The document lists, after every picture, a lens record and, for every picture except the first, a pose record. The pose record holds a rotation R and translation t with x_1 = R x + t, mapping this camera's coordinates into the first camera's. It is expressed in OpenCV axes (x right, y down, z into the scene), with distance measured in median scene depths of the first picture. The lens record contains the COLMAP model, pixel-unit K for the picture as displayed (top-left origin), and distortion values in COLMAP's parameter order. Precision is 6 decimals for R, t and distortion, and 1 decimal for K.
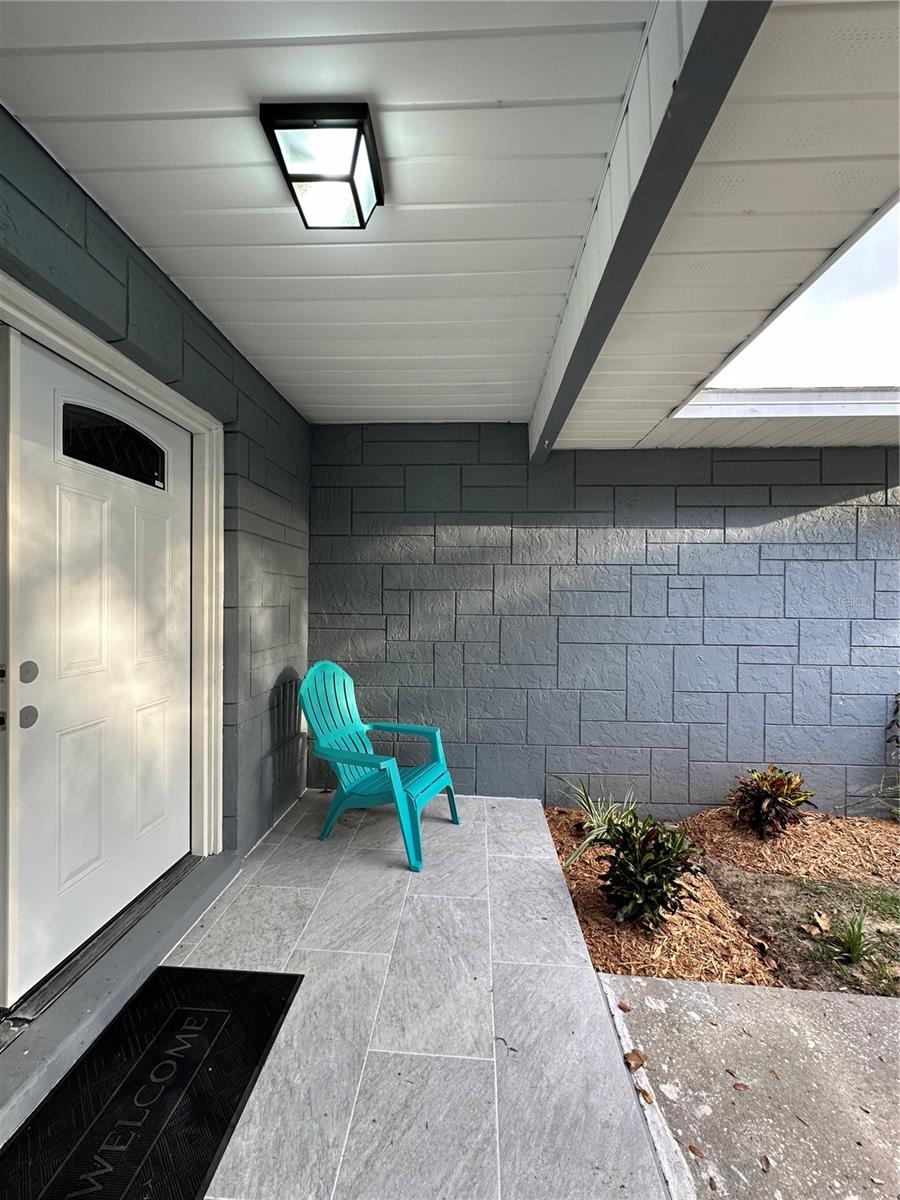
lens RADIAL K [[486.7, 0, 447.2], [0, 486.7, 595.3], [0, 0, 1]] dist [-0.003592, 0.000510]
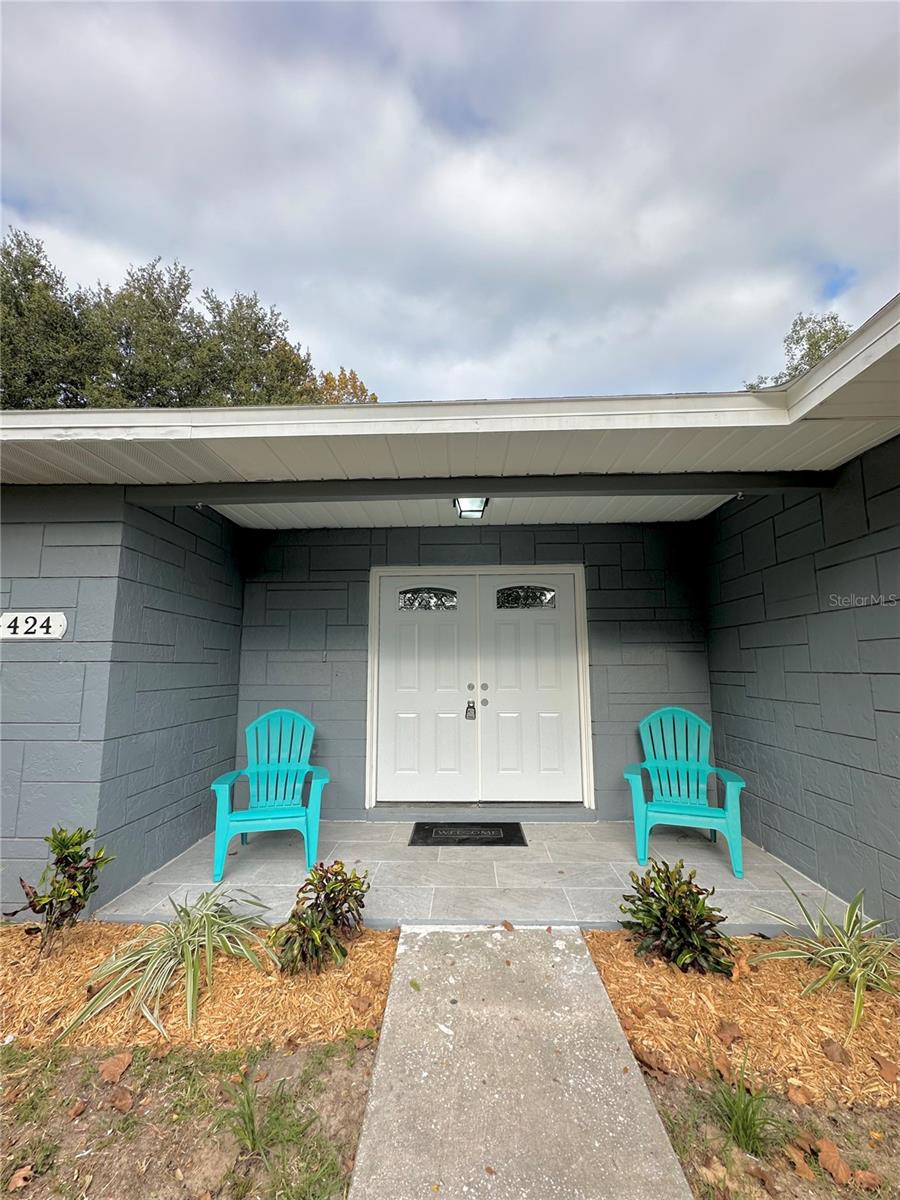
lens RADIAL K [[486.7, 0, 437.9], [0, 486.7, 608.2], [0, 0, 1]] dist [-0.003592, 0.000510]
pose [[0.005342, -0.131214, -0.991340, 2.007234], [0.008897, 0.991321, -0.131164, 0.067345], [0.999946, -0.008120, 0.006463, 0.670257]]
